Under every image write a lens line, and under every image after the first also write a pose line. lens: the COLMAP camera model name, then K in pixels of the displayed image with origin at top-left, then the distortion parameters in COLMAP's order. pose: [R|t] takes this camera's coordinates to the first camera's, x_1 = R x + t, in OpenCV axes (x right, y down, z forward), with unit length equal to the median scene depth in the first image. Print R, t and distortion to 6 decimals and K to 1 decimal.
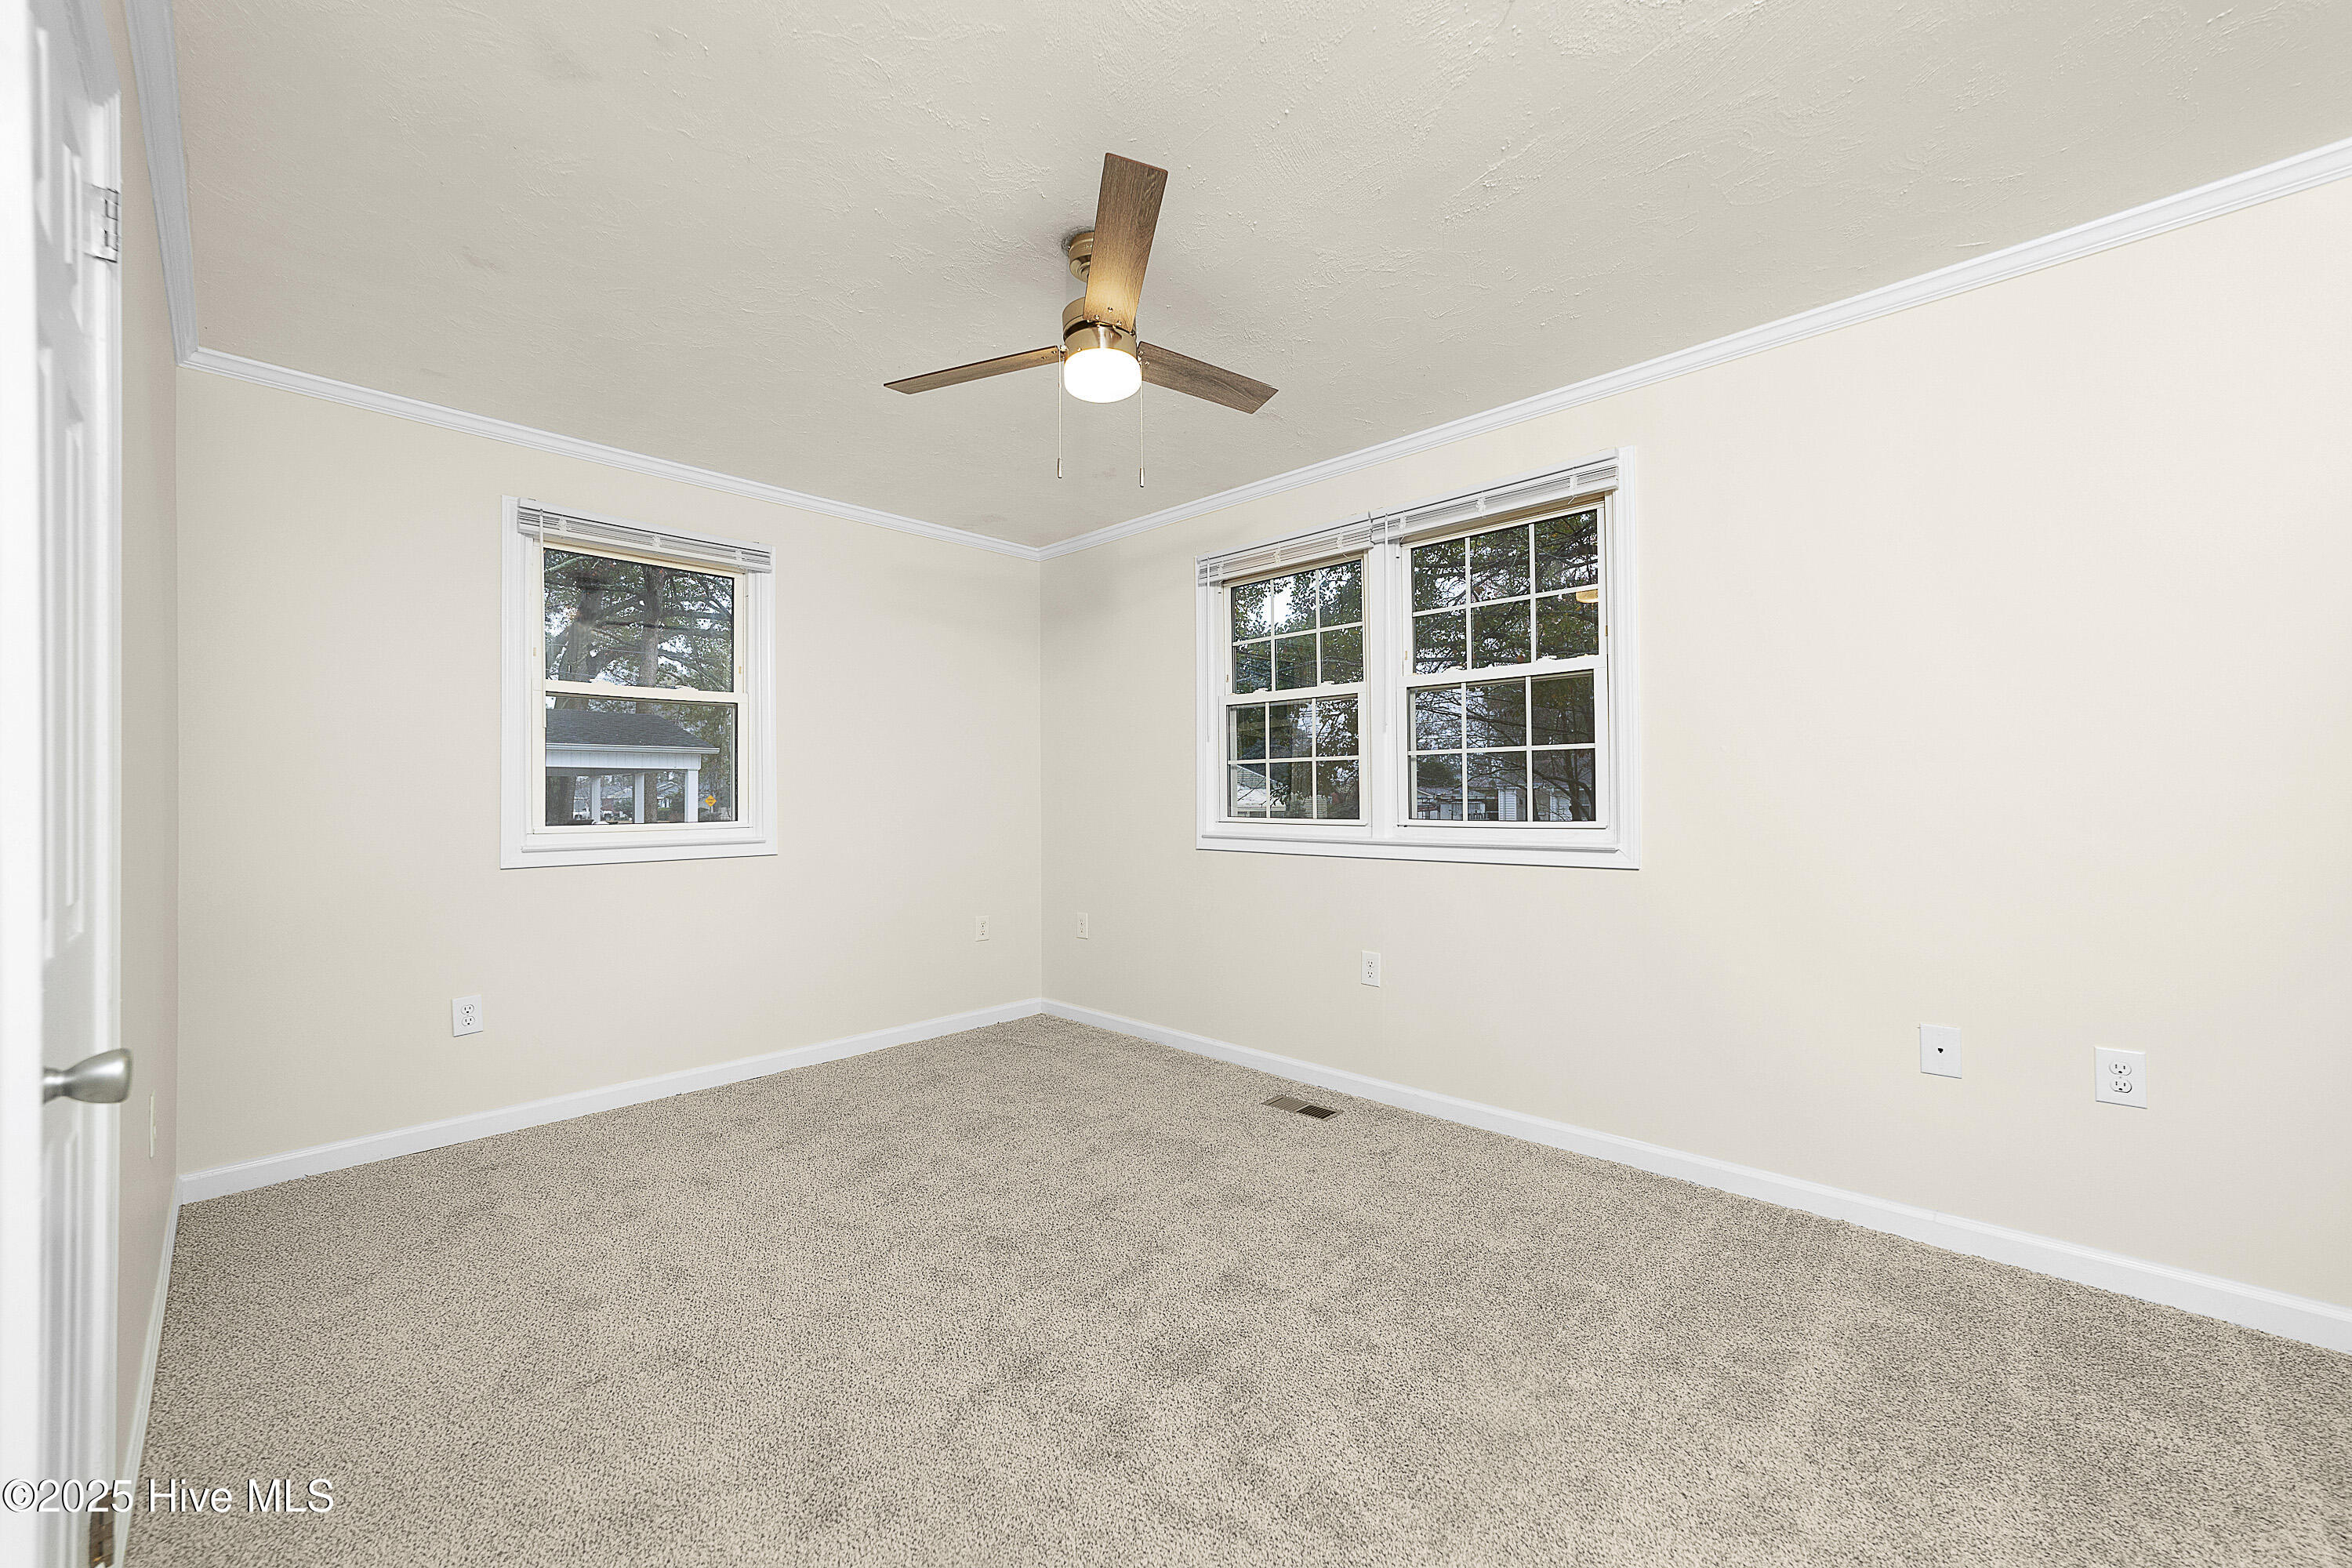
lens RADIAL K [[908.2, 0, 1161.9], [0, 908.2, 785.0], [0, 0, 1]] dist [-0.002288, 0.000282]
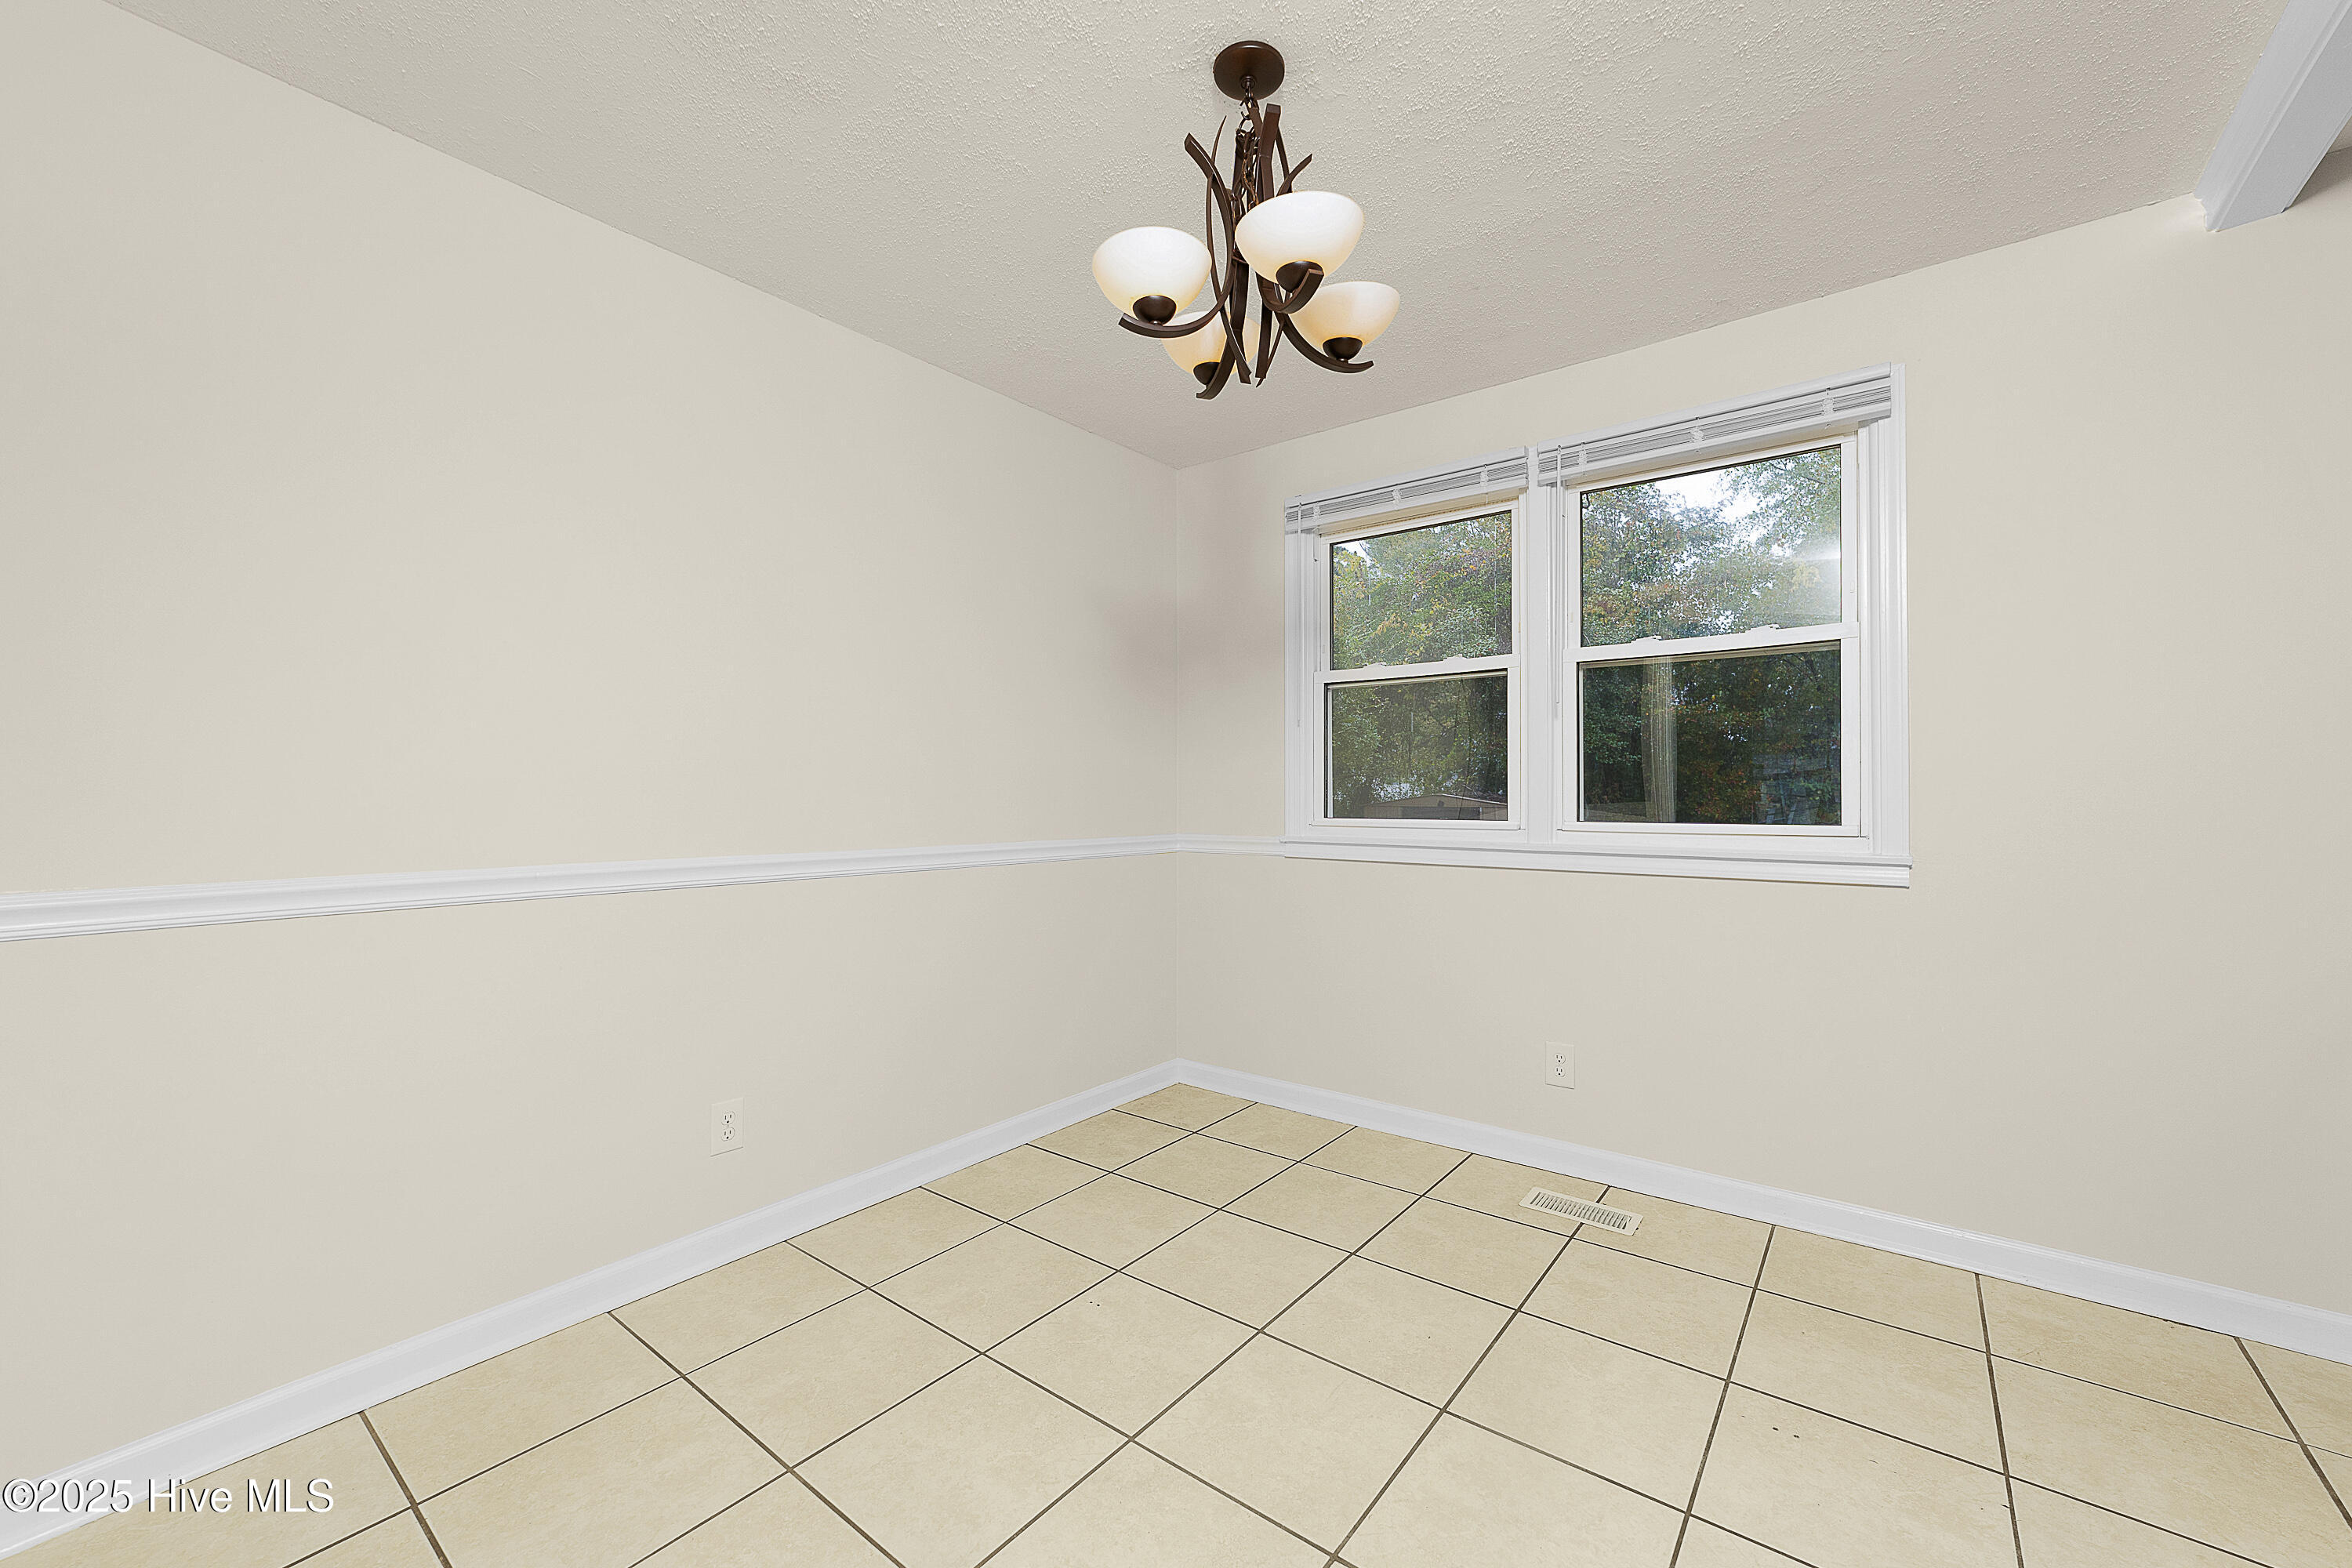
lens RADIAL K [[949.1, 0, 1176.0], [0, 949.1, 784.0], [0, 0, 1]] dist [0.011652, 0.000109]
pose [[0.992145, 0.010809, 0.124626, -0.190157], [-0.011222, 0.999934, 0.002610, 0.004872], [-0.124590, -0.003988, 0.992200, 0.190164]]
